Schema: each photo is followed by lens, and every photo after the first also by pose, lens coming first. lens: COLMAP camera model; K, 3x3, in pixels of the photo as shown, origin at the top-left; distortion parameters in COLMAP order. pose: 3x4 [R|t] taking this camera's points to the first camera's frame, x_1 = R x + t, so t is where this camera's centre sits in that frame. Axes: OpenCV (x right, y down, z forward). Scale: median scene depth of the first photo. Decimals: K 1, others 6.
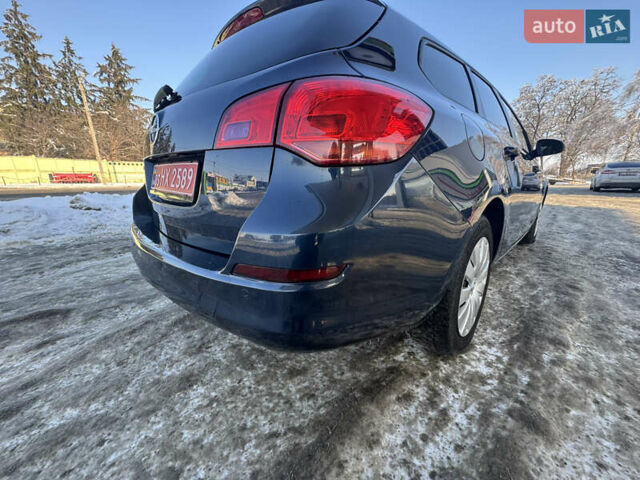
lens RADIAL K [[253.7, 0, 321.1], [0, 253.7, 238.4], [0, 0, 1]] dist [-0.001162, -0.000123]
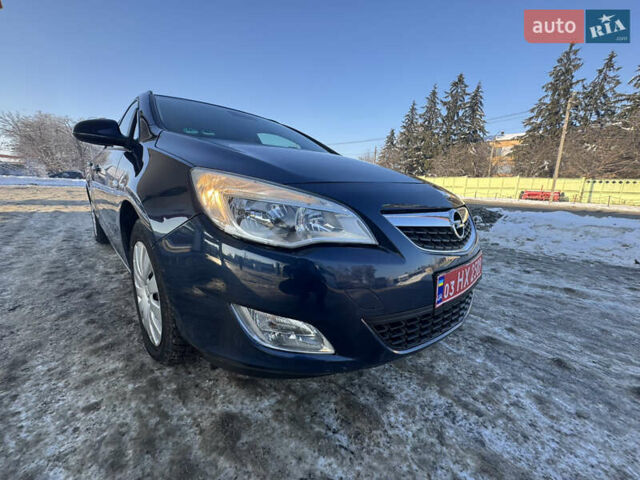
lens RADIAL K [[253.7, 0, 319.4], [0, 253.7, 239.5], [0, 0, 1]] dist [-0.001162, -0.000123]
pose [[-0.025043, 0.204294, -0.978589, 0.104307], [-0.271841, 0.940618, 0.203324, -0.025267], [0.962016, 0.271113, 0.031980, 0.106152]]
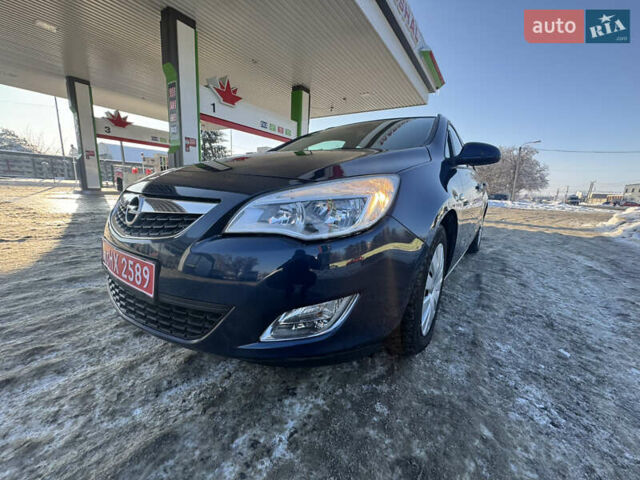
lens RADIAL K [[253.7, 0, 319.8], [0, 253.7, 239.6], [0, 0, 1]] dist [-0.001162, -0.000123]
pose [[-0.988624, -0.020663, -0.148980, 0.059384], [-0.081612, 0.905717, 0.415952, -0.035431], [0.126338, 0.423379, -0.897100, 0.150287]]
